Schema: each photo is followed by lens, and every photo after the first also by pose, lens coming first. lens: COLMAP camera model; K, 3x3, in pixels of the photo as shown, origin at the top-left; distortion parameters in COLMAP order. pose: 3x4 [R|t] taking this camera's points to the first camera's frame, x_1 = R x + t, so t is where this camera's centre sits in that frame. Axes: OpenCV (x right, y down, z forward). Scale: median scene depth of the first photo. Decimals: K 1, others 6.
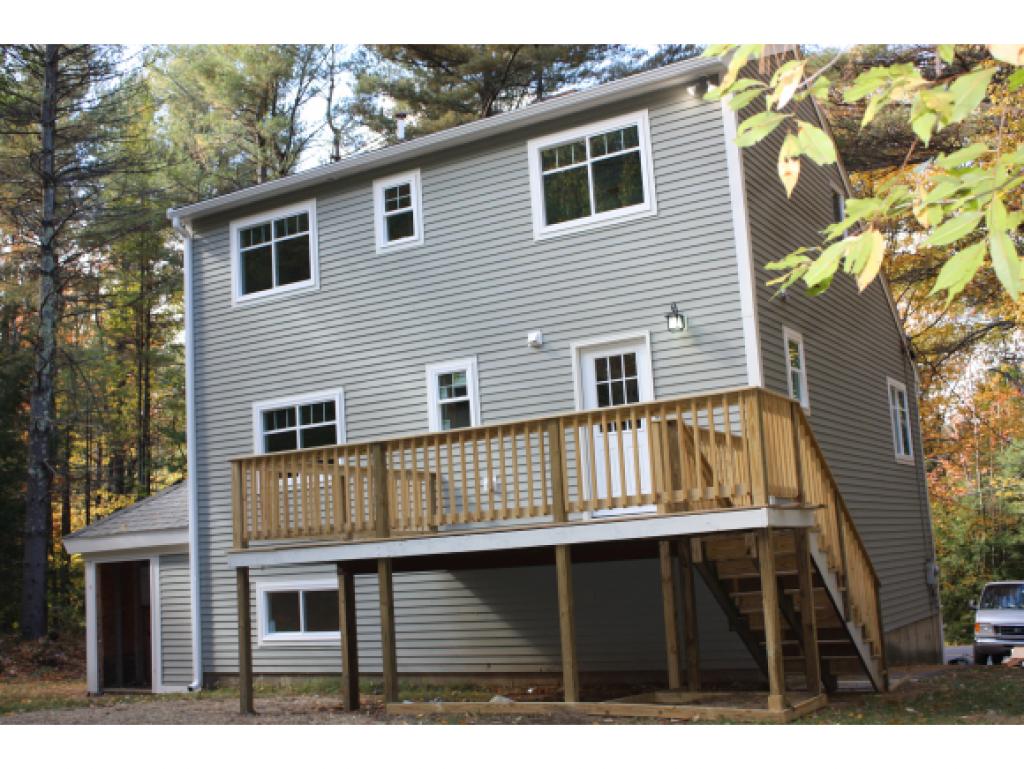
lens RADIAL K [[1158.8, 0, 512.0], [0, 1158.8, 384.5], [0, 0, 1]] dist [-0.025778, 0.008624]
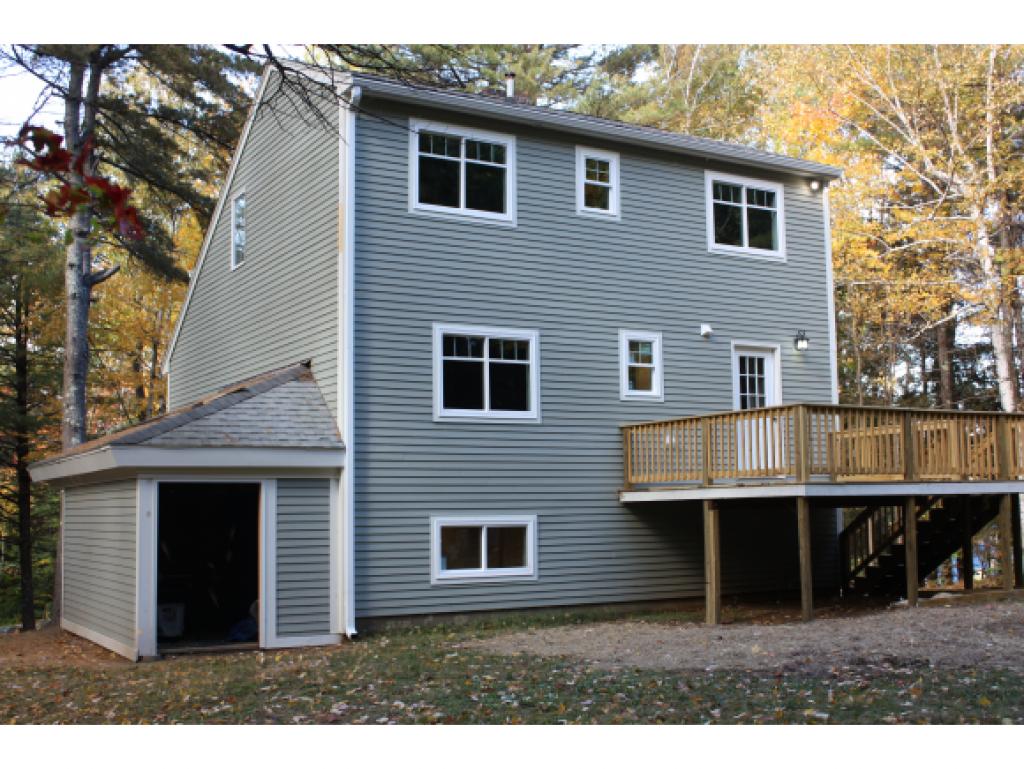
lens RADIAL K [[1158.8, 0, 512.0], [0, 1158.8, 384.5], [0, 0, 1]] dist [-0.025778, 0.008624]
pose [[0.478190, 0.149510, 0.865437, -1.057253], [-0.148138, 0.985015, -0.088316, 0.146295], [-0.865673, -0.085973, 0.493173, 0.518834]]
